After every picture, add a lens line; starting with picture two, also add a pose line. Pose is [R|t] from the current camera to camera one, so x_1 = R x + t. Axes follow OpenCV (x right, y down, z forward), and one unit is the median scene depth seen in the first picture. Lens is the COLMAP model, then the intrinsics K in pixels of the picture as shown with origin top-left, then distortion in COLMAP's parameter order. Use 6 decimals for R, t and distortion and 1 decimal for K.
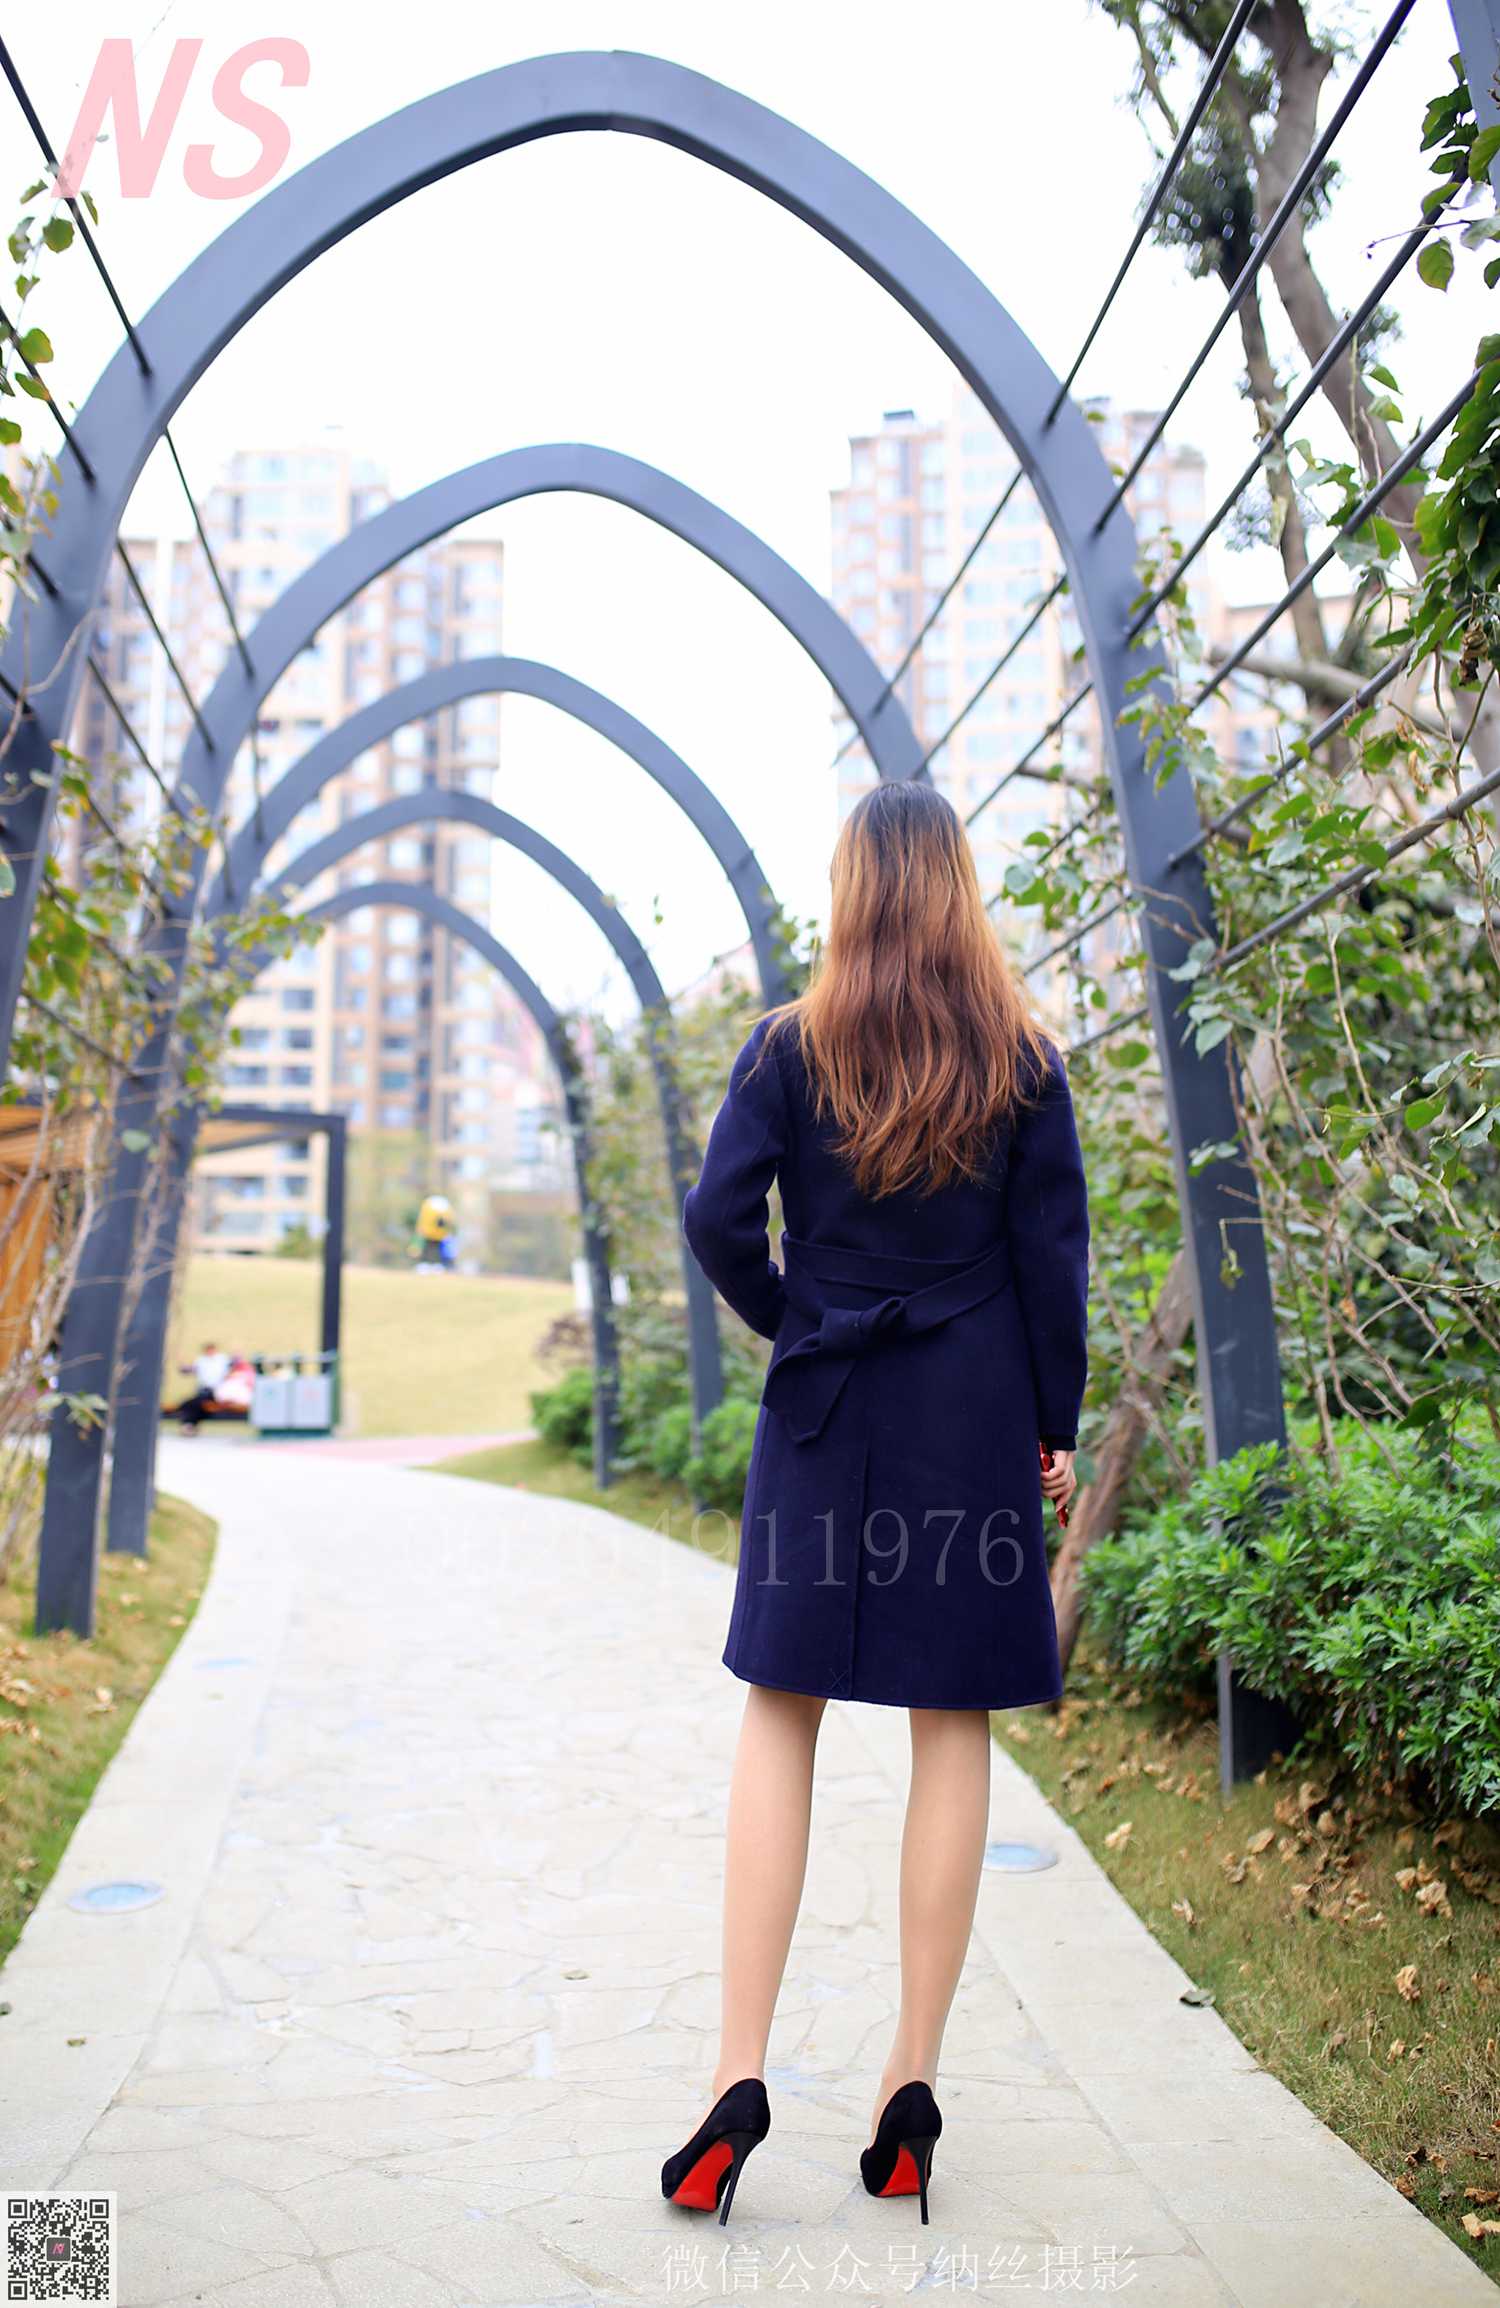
lens RADIAL K [[2199.2, 0, 757.0], [0, 2199.2, 1151.6], [0, 0, 1]] dist [-0.012111, -0.005276]
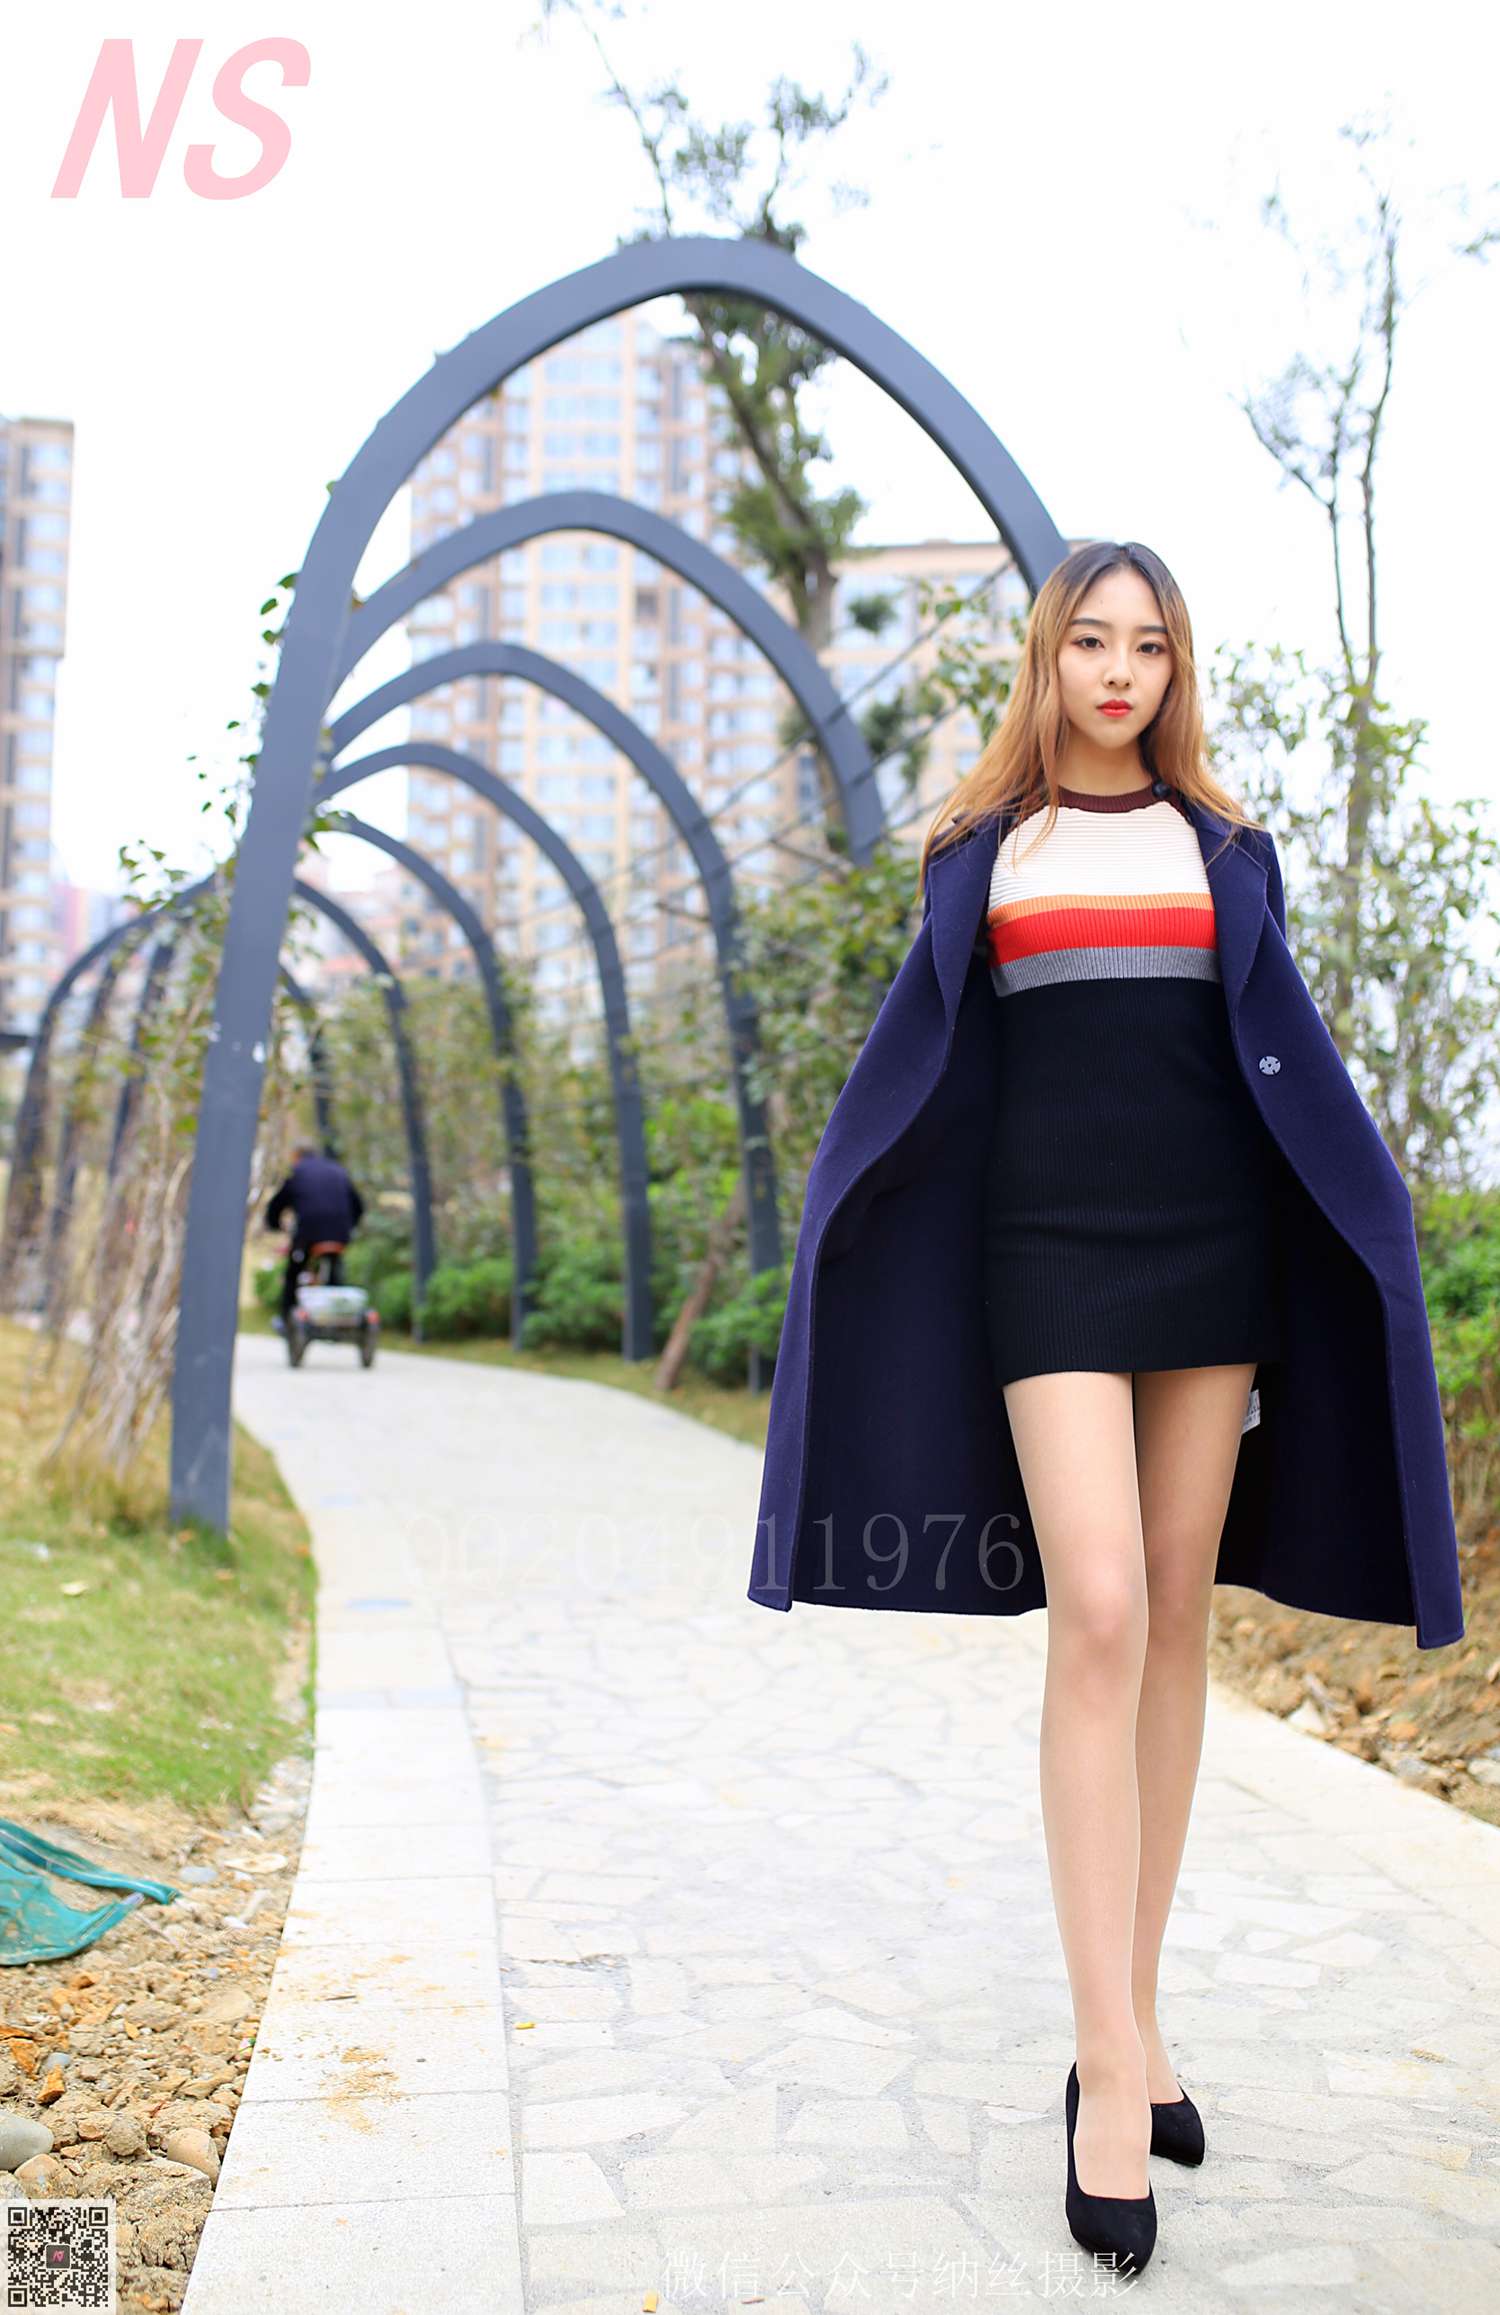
lens RADIAL K [[2205.8, 0, 757.1], [0, 2205.8, 1155.1], [0, 0, 1]] dist [-0.012111, -0.005276]
pose [[0.979110, 0.027207, 0.201503, -0.235507], [-0.035614, 0.998635, 0.038216, -0.069470], [-0.200188, -0.044594, 0.978742, -1.157437]]
